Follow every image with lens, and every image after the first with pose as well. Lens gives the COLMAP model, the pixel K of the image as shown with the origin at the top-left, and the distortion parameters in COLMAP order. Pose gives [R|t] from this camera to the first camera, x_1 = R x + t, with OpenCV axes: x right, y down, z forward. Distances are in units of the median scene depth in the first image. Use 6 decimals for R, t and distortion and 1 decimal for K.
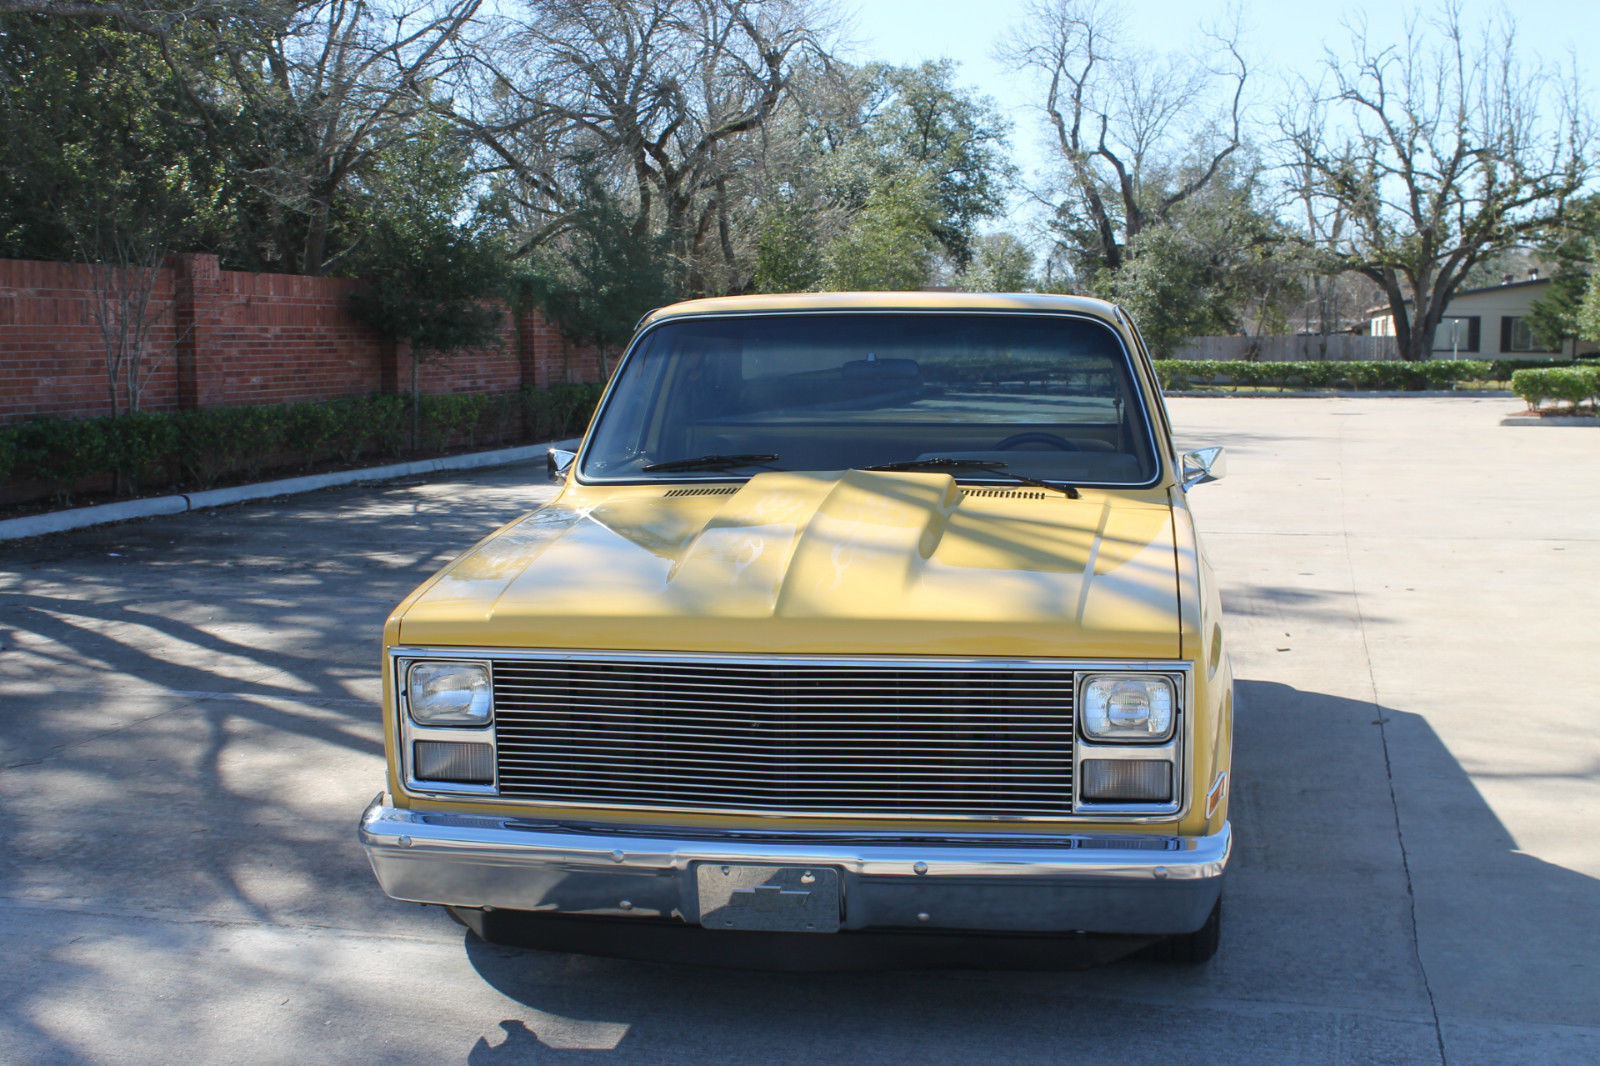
lens RADIAL K [[1897.7, 0, 829.3], [0, 1897.7, 583.4], [0, 0, 1]] dist [-0.067044, 0.000000]
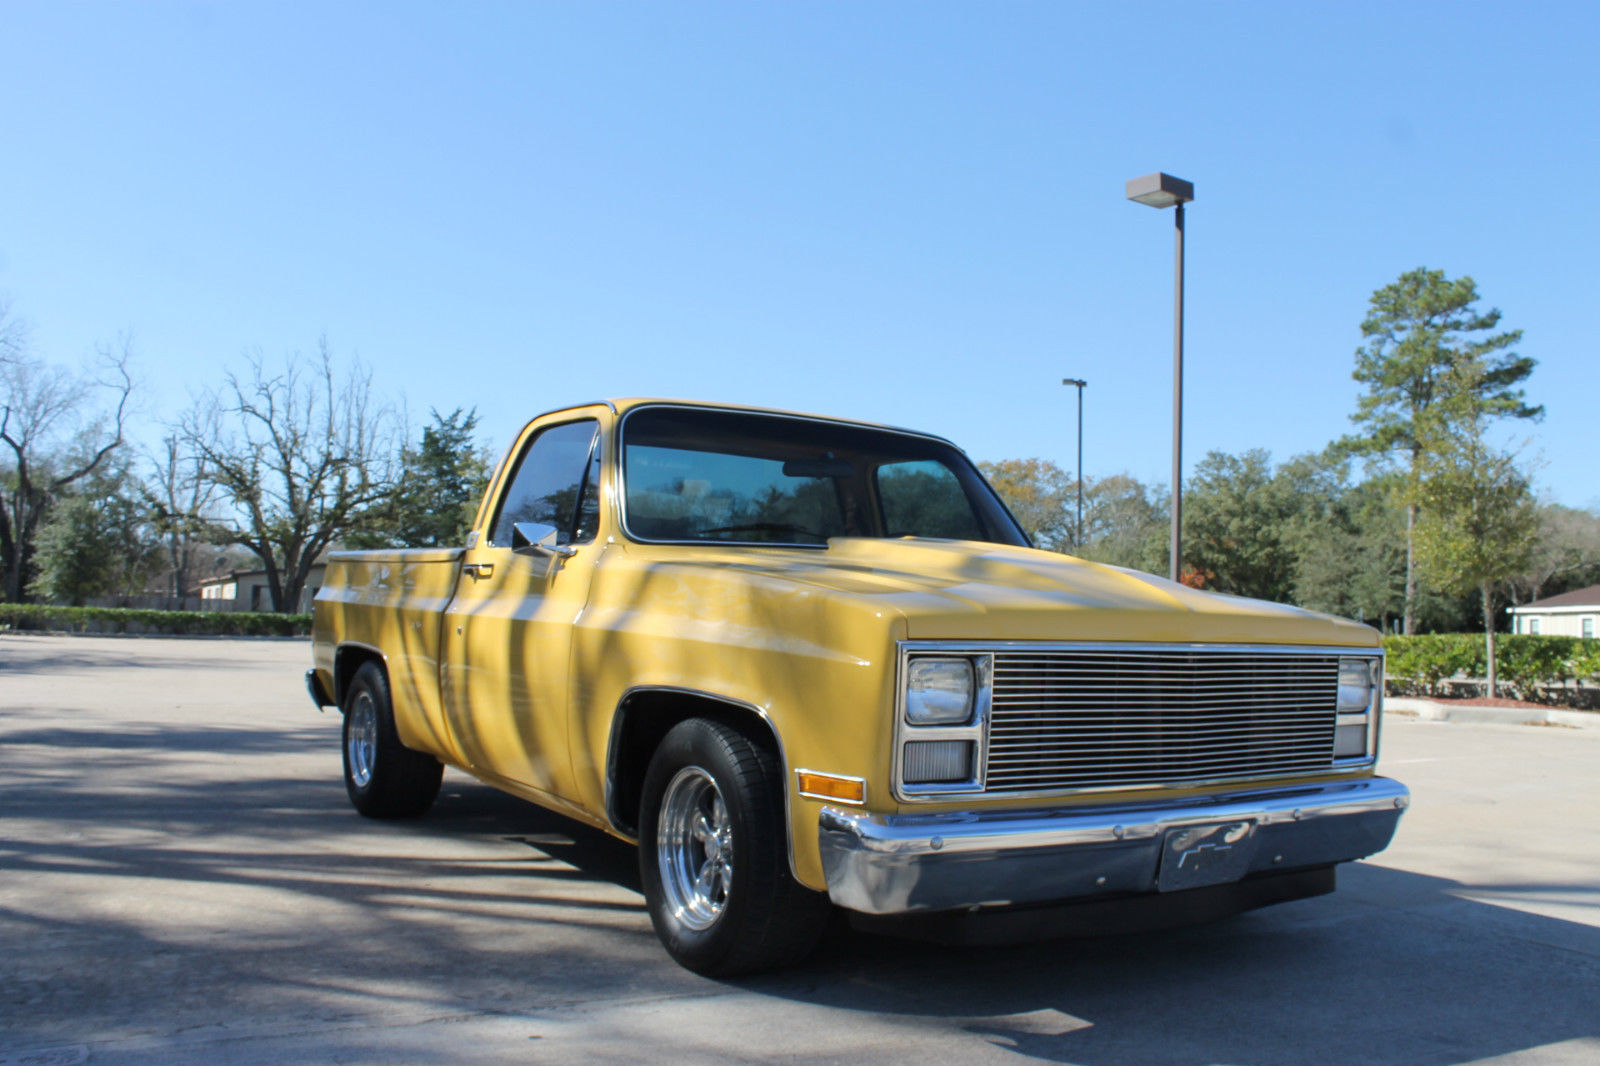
lens RADIAL K [[1415.9, 0, 817.0], [0, 1415.9, 565.0], [0, 0, 1]] dist [-0.129648, 0.079771]
pose [[0.736847, 0.053618, 0.673930, -0.198410], [0.059545, 0.987829, -0.143695, 0.025419], [-0.673432, 0.146011, 0.724687, 0.133570]]
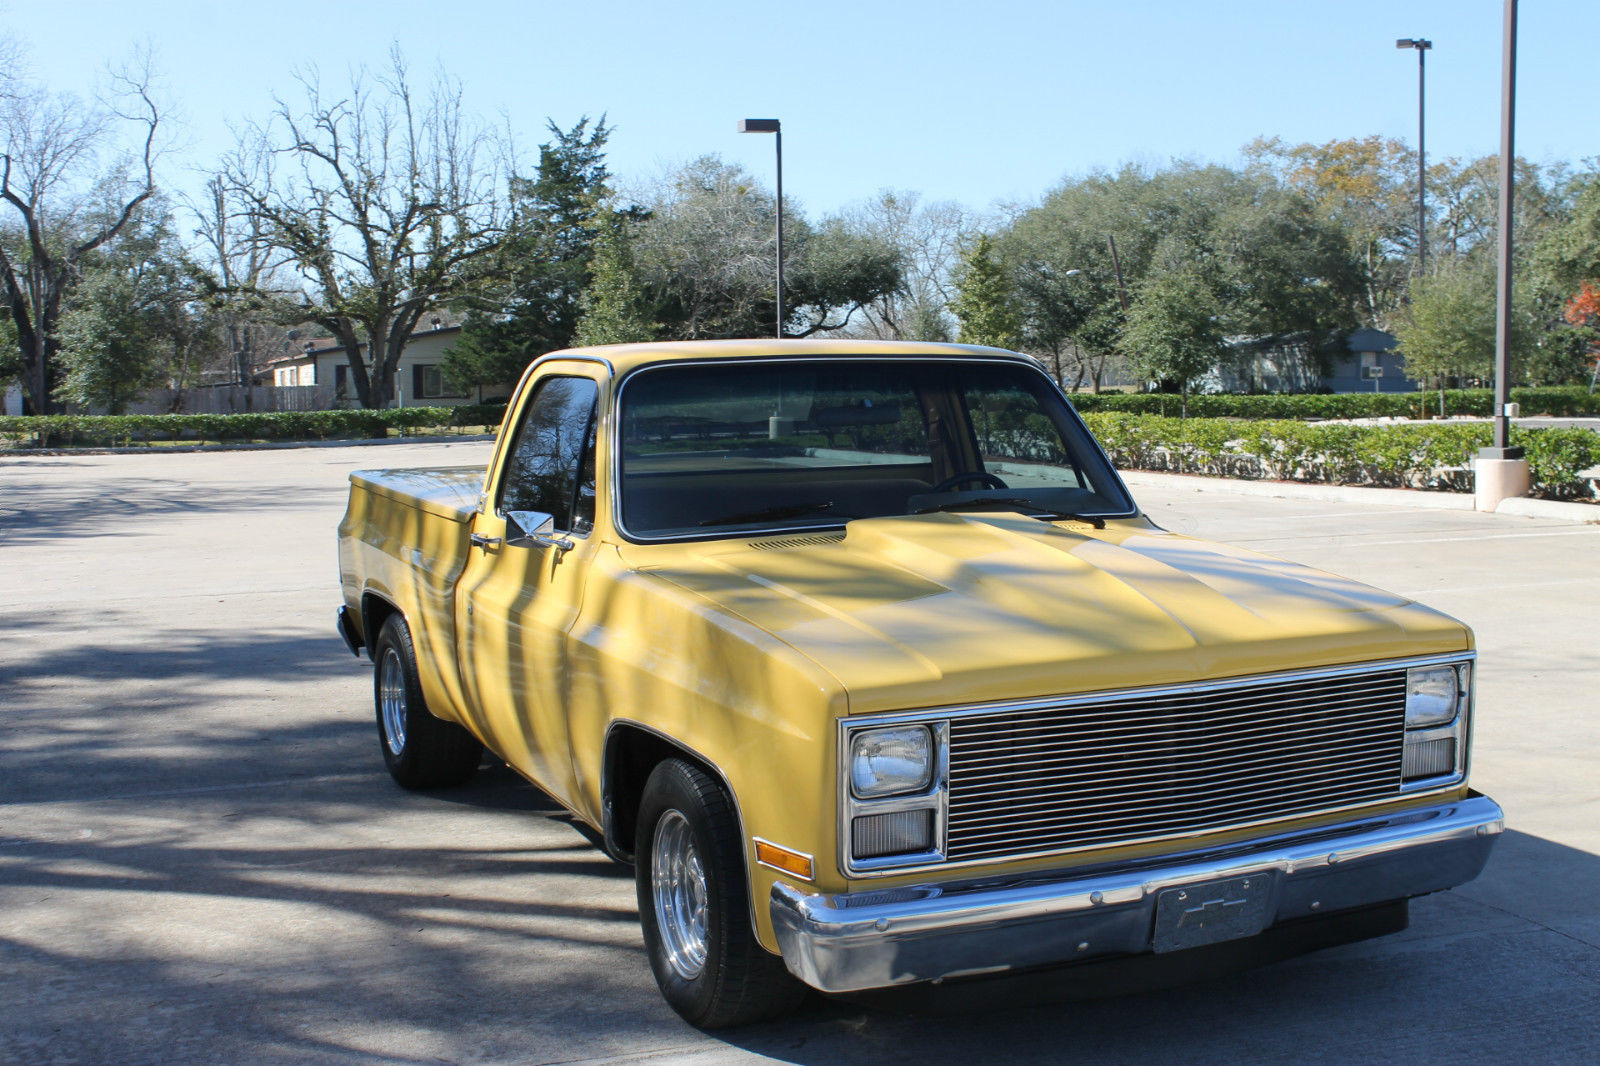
lens RADIAL K [[1897.7, 0, 823.0], [0, 1897.7, 588.0], [0, 0, 1]] dist [-0.067044, 0.000000]
pose [[0.824768, -0.071870, 0.560885, -0.199990], [0.085369, 0.996347, 0.002135, -0.008700], [-0.558990, 0.046121, 0.827891, 0.062379]]
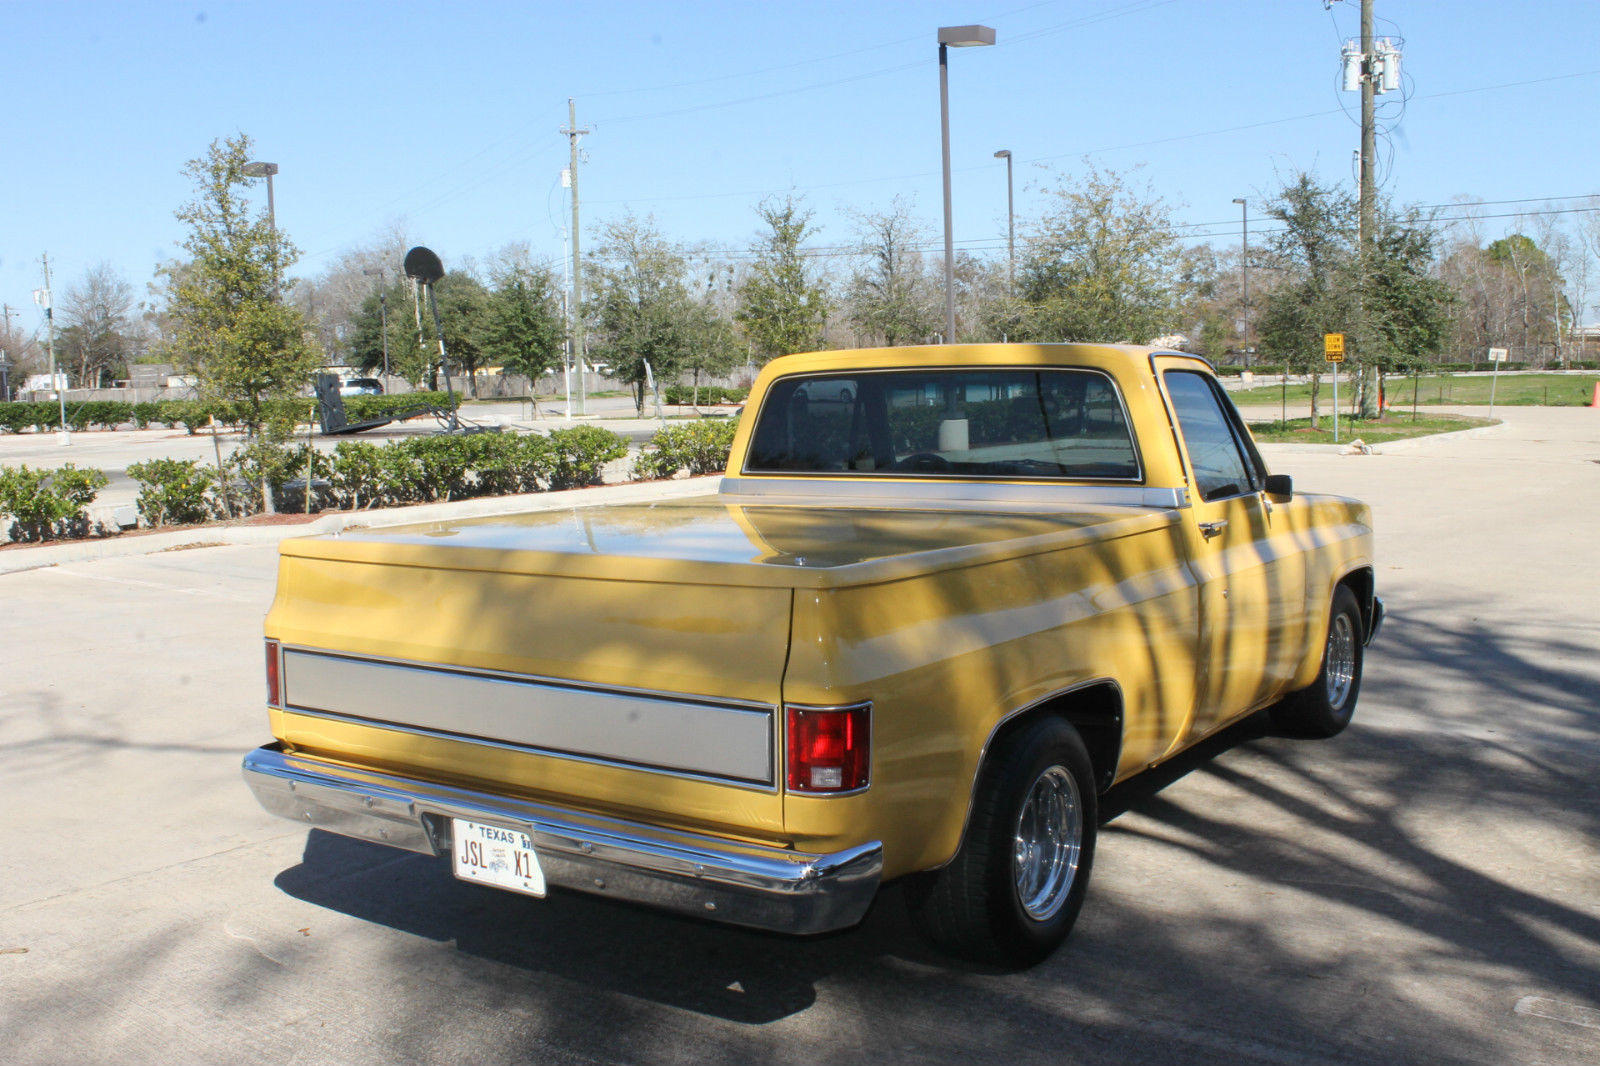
lens RADIAL K [[1565.7, 0, 797.4], [0, 1565.7, 556.9], [0, 0, 1]] dist [-0.091467, 0.000000]
pose [[-0.906085, -0.021460, 0.422552, -0.102194], [0.089719, 0.966255, 0.241458, -0.102872], [-0.413475, 0.256693, -0.873583, 0.730753]]
